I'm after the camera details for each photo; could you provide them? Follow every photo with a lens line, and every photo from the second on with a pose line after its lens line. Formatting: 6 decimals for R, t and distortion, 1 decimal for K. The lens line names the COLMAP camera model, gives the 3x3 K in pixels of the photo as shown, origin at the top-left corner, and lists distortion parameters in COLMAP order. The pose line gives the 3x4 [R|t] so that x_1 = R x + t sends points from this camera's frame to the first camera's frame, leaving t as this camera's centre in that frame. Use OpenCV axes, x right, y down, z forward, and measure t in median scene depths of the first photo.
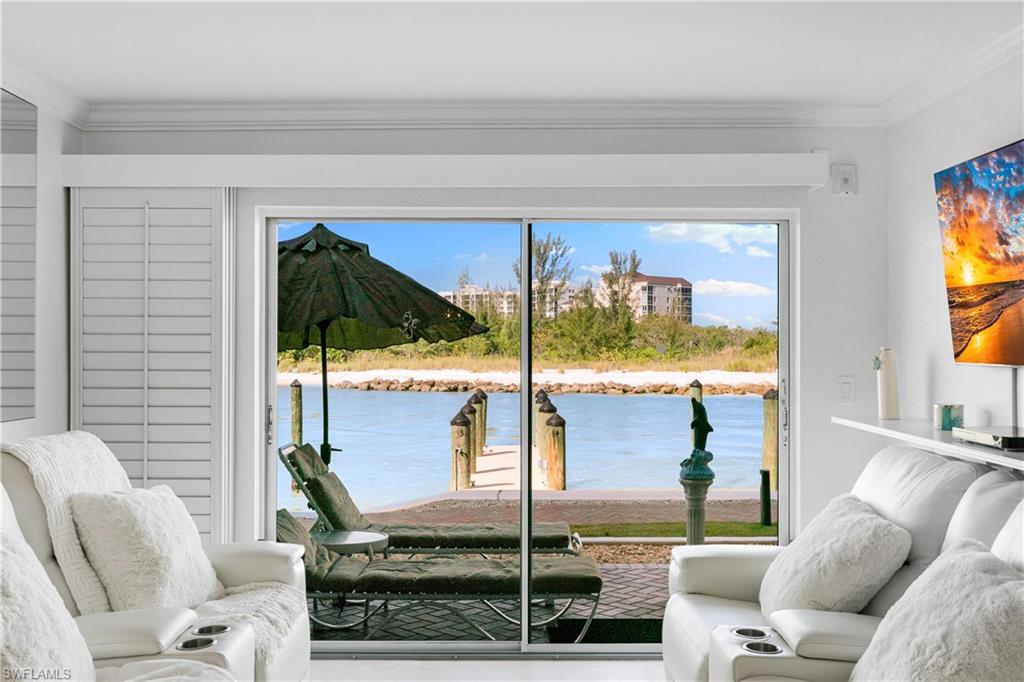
lens RADIAL K [[1036.0, 0, 512.0], [0, 1036.0, 341.0], [0, 0, 1]] dist [-0.000345, 0.001039]
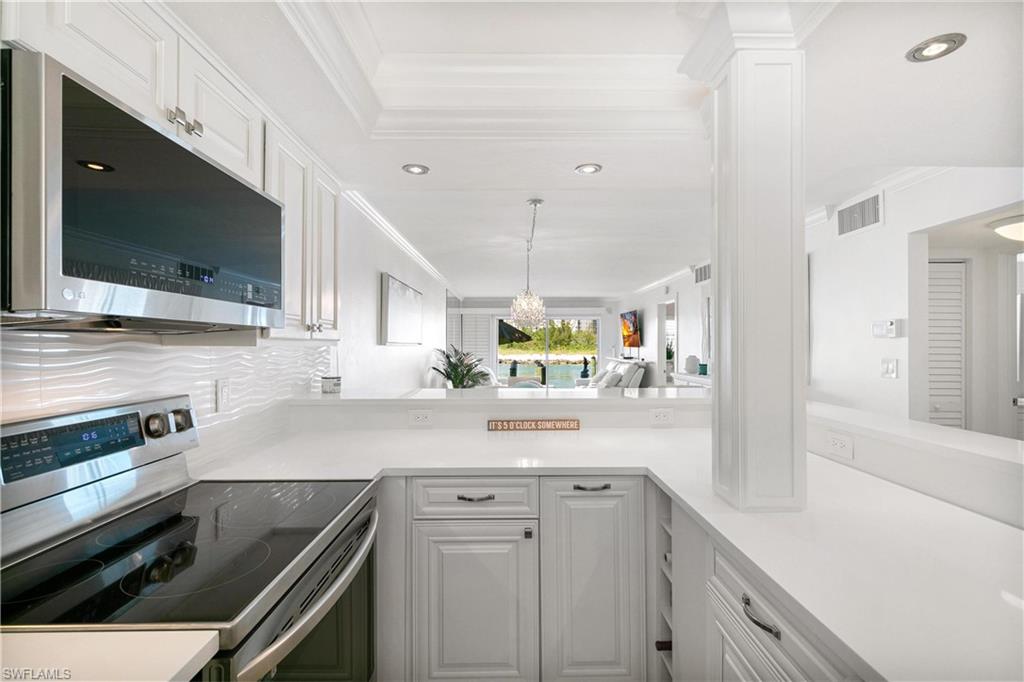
lens RADIAL K [[428.3, 0, 512.0], [0, 428.3, 341.0], [0, 0, 1]] dist [0.000291, 0.000048]
pose [[0.999784, -0.003460, -0.020490, -0.137489], [0.003400, 0.999990, -0.002987, -0.007171], [0.020500, 0.002916, 0.999786, -1.273549]]
